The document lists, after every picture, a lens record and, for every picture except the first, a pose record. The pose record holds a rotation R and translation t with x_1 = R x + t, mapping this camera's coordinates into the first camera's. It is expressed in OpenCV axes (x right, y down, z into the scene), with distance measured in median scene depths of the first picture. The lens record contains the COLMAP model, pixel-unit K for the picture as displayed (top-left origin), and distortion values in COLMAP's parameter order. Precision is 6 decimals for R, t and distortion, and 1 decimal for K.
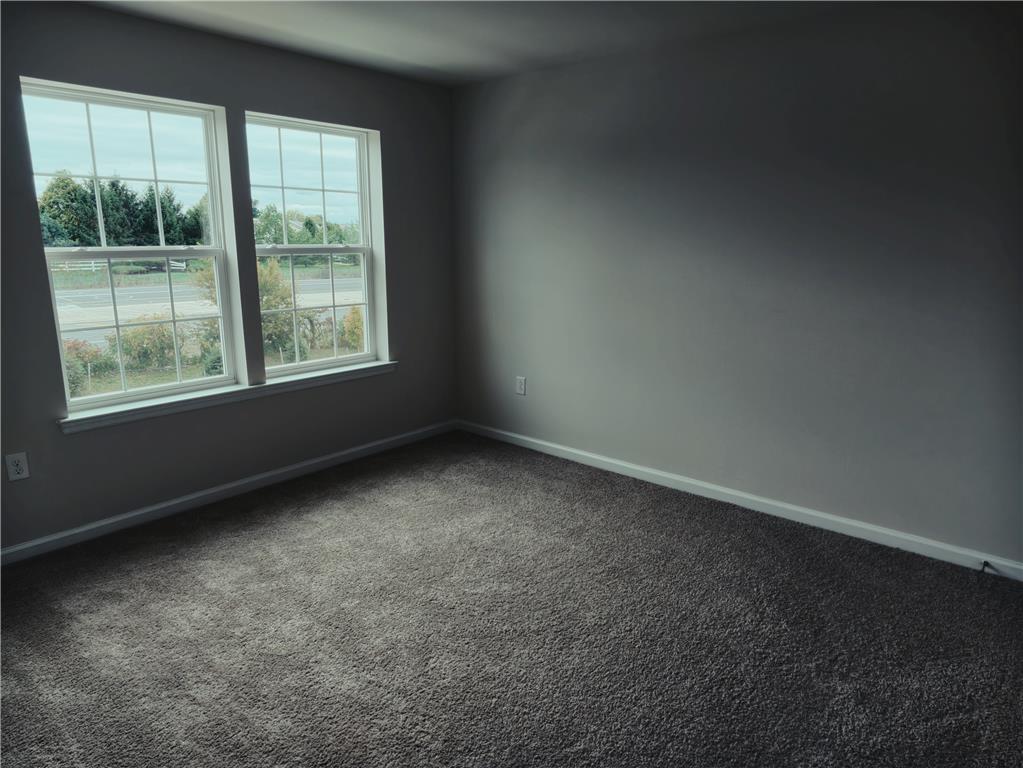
lens RADIAL K [[712.7, 0, 511.5], [0, 712.7, 384.0], [0, 0, 1]] dist [-0.027751, -0.001585]
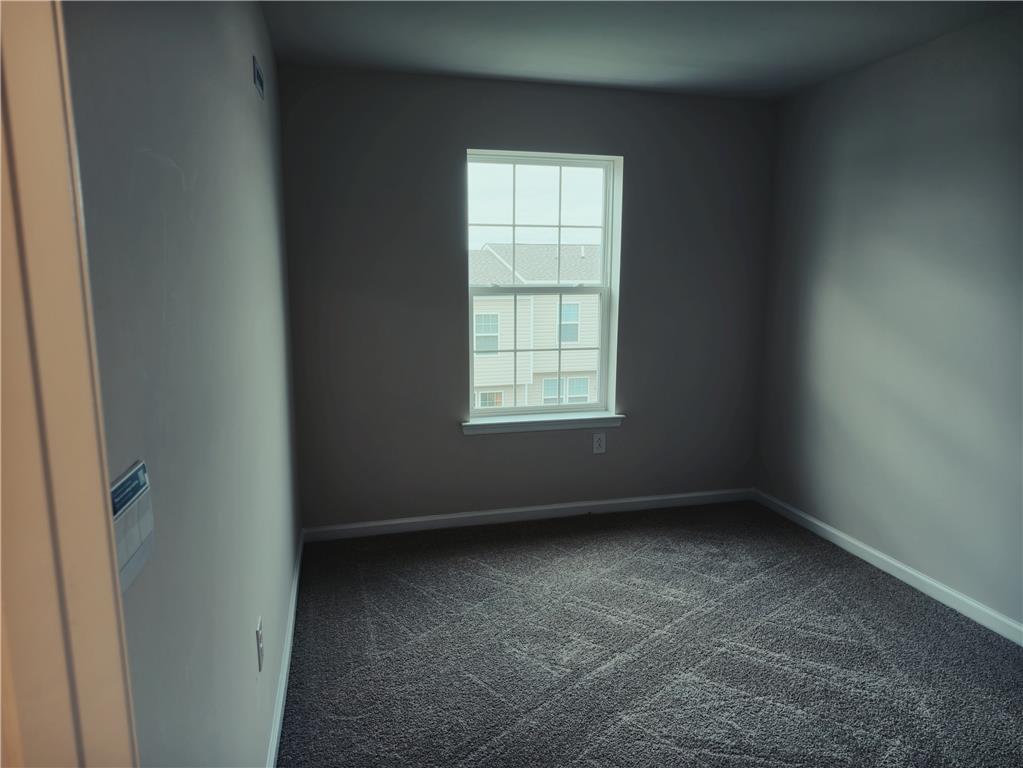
lens RADIAL K [[652.2, 0, 506.1], [0, 652.2, 381.9], [0, 0, 1]] dist [0.026175, -0.048404]
pose [[0.782885, 0.095831, -0.614742, 0.179045], [-0.122212, 0.992504, -0.000920, -0.044858], [0.610045, 0.075849, 0.788728, 0.221590]]
